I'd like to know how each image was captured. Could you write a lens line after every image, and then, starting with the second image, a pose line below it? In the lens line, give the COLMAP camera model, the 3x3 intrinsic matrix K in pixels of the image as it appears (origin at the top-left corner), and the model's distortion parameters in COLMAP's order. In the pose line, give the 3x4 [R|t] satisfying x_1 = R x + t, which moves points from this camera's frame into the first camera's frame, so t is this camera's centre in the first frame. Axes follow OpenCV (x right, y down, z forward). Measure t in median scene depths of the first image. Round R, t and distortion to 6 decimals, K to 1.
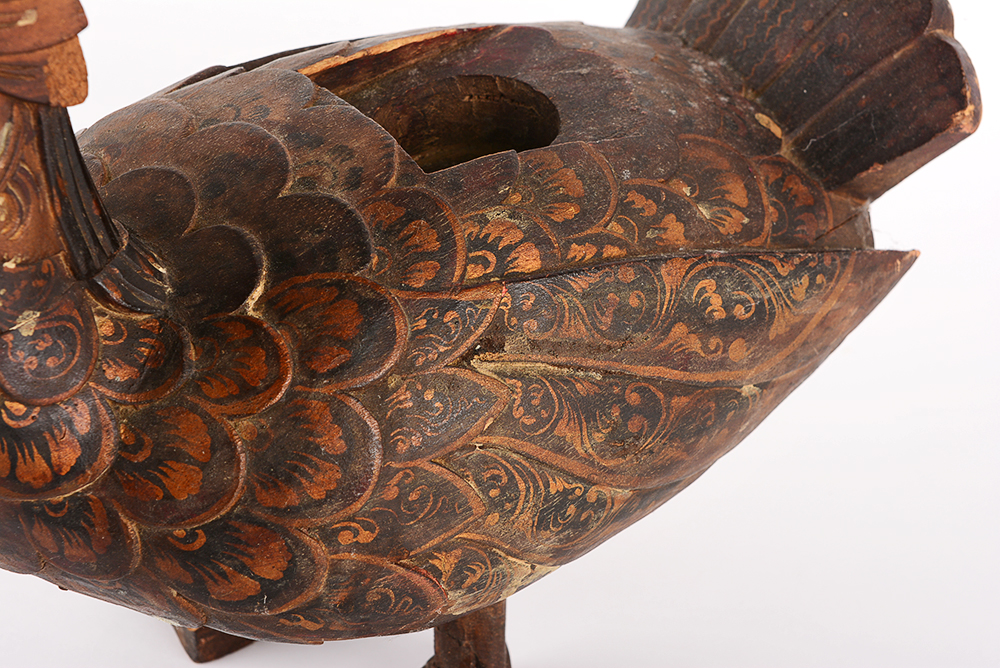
lens RADIAL K [[2922.0, 0, 504.5], [0, 2922.0, 335.3], [0, 0, 1]] dist [0.128599, 0.000000]
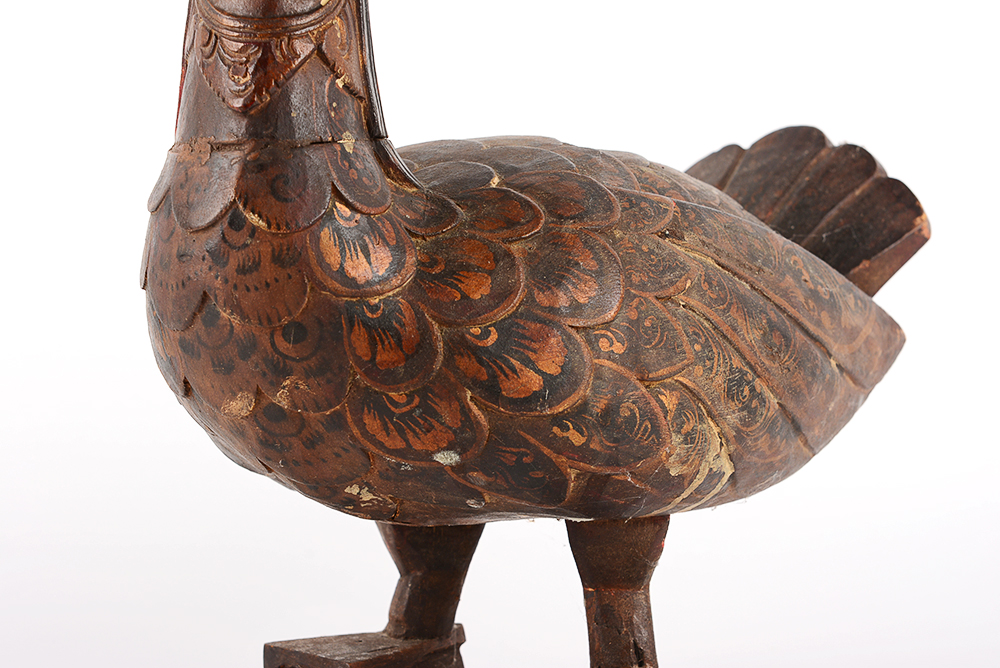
lens RADIAL K [[2829.0, 0, 499.4], [0, 2829.0, 331.0], [0, 0, 1]] dist [0.151585, 0.000000]
pose [[0.956692, -0.017058, 0.290602, -0.428318], [0.178245, 0.823585, -0.538458, 0.674738], [-0.230150, 0.566936, 0.790958, 0.104656]]
